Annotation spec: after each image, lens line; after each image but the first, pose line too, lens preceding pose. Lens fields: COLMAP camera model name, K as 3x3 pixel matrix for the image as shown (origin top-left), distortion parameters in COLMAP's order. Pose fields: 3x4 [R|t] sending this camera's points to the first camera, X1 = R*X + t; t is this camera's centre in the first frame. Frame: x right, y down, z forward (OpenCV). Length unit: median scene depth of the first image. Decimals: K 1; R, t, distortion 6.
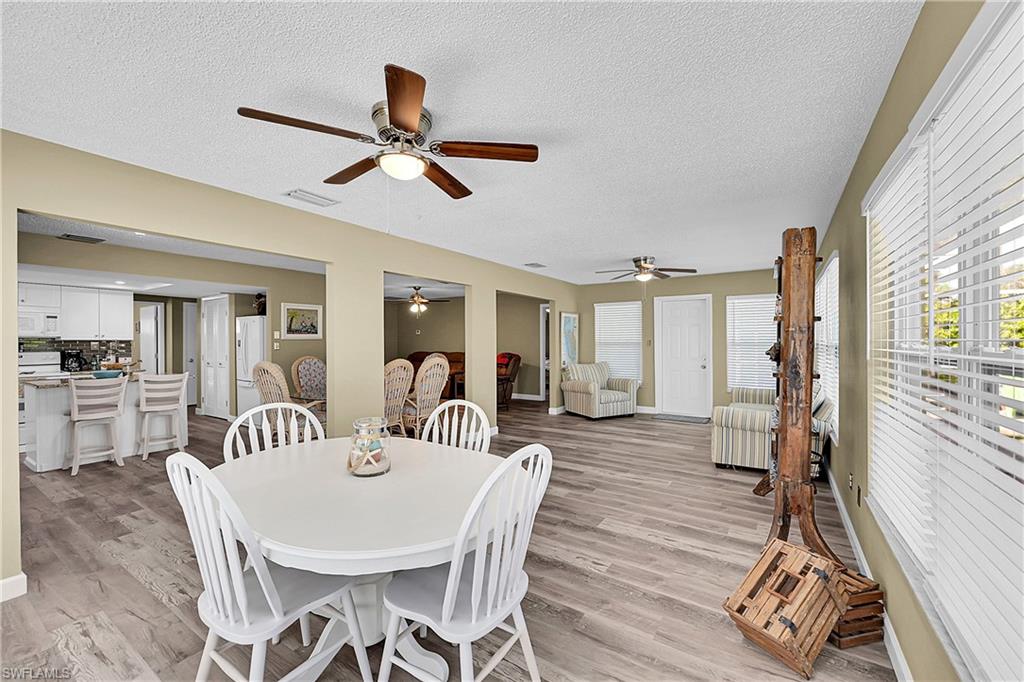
lens RADIAL K [[415.3, 0, 519.2], [0, 415.3, 340.6], [0, 0, 1]] dist [-0.000525, -0.000516]
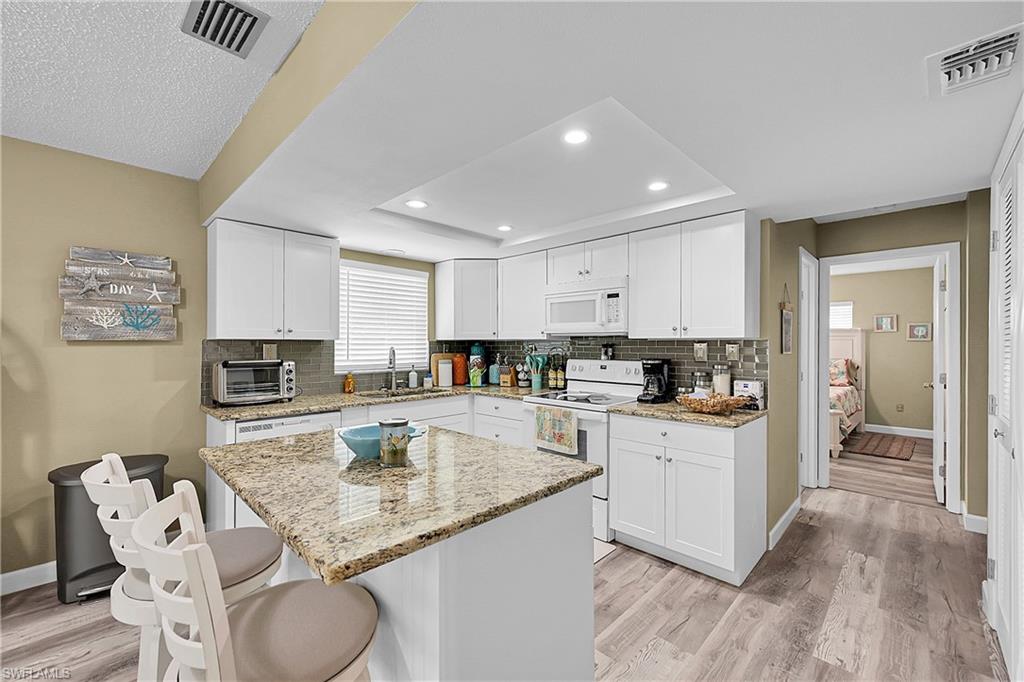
lens RADIAL K [[415.3, 0, 512.2], [0, 415.3, 342.6], [0, 0, 1]] dist [-0.000525, -0.000516]
pose [[-0.195438, 0.001035, -0.980715, -0.700128], [-0.002665, 0.999995, 0.001586, 0.002589], [0.980712, 0.002924, -0.195435, 1.163450]]
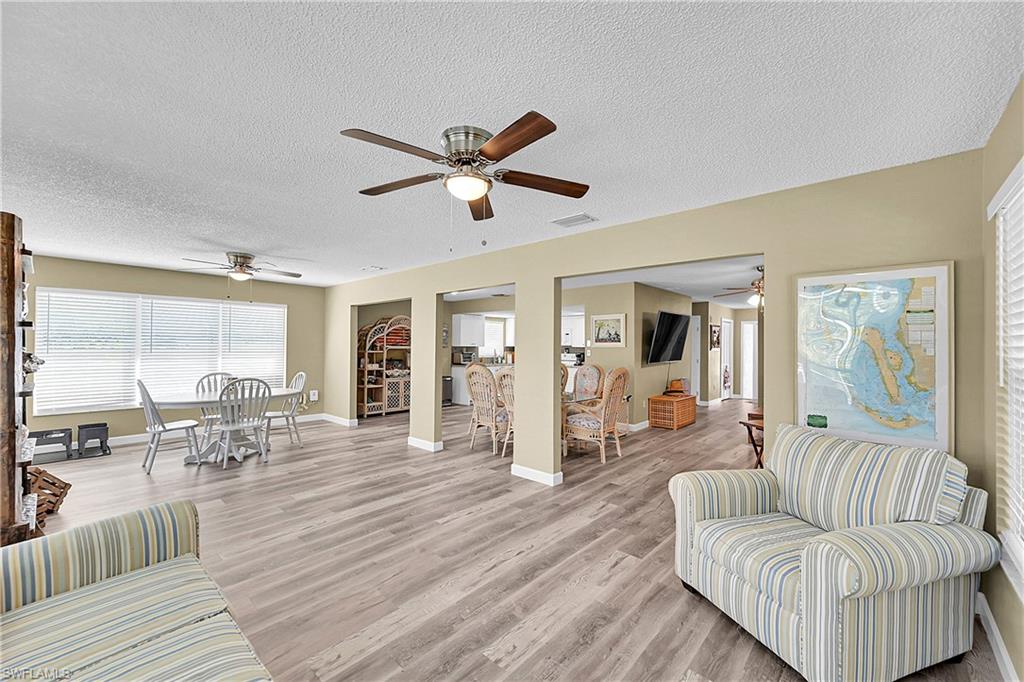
lens RADIAL K [[415.3, 0, 508.5], [0, 415.3, 335.7], [0, 0, 1]] dist [-0.000525, -0.000516]
pose [[-0.179514, -0.022871, -0.983489, 0.775453], [-0.009905, 0.999721, -0.021441, -0.011032], [0.983705, 0.005893, -0.179691, 1.276032]]
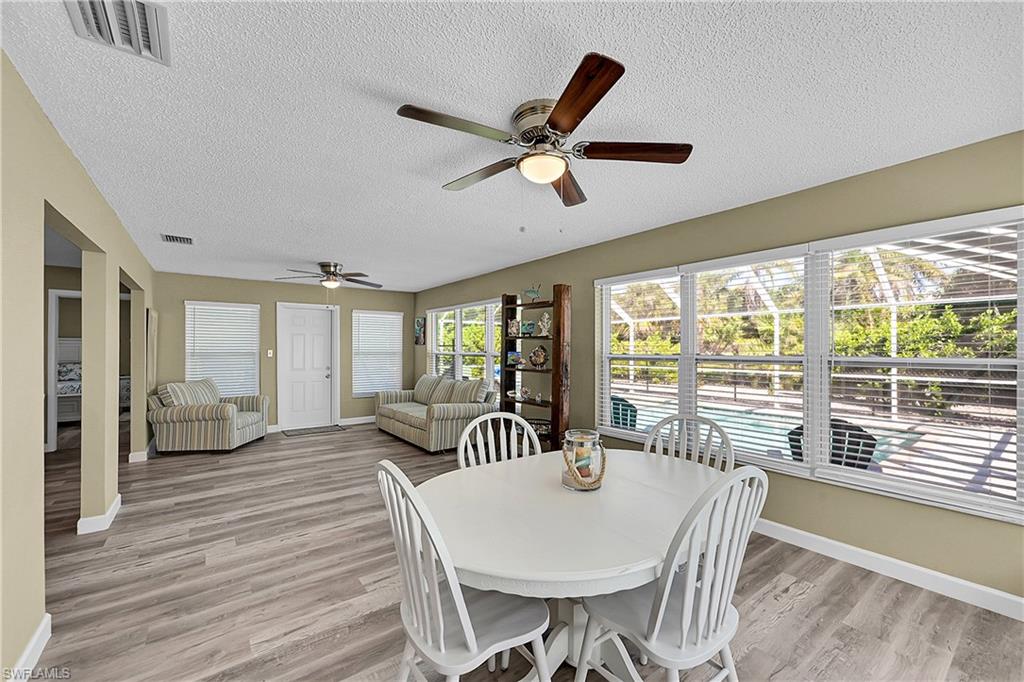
lens RADIAL K [[415.3, 0, 521.7], [0, 415.3, 342.9], [0, 0, 1]] dist [-0.000525, -0.000516]
pose [[0.338492, 0.014795, 0.940853, -0.514236], [0.000295, 0.999875, -0.015830, -0.002447], [-0.940969, 0.005636, 0.338445, 0.307139]]
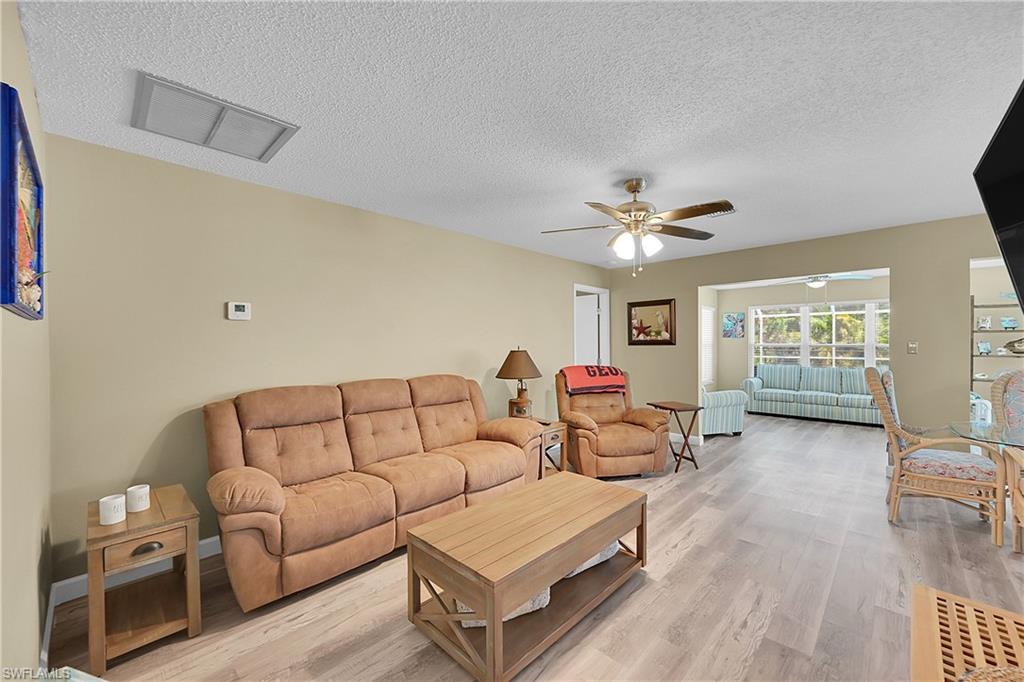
lens RADIAL K [[415.3, 0, 514.6], [0, 415.3, 338.3], [0, 0, 1]] dist [-0.000525, -0.000516]
pose [[0.192798, 0.012443, 0.981159, -1.047357], [0.004602, 0.999897, -0.013585, 0.001068], [-0.981228, 0.007134, 0.192721, 1.800512]]
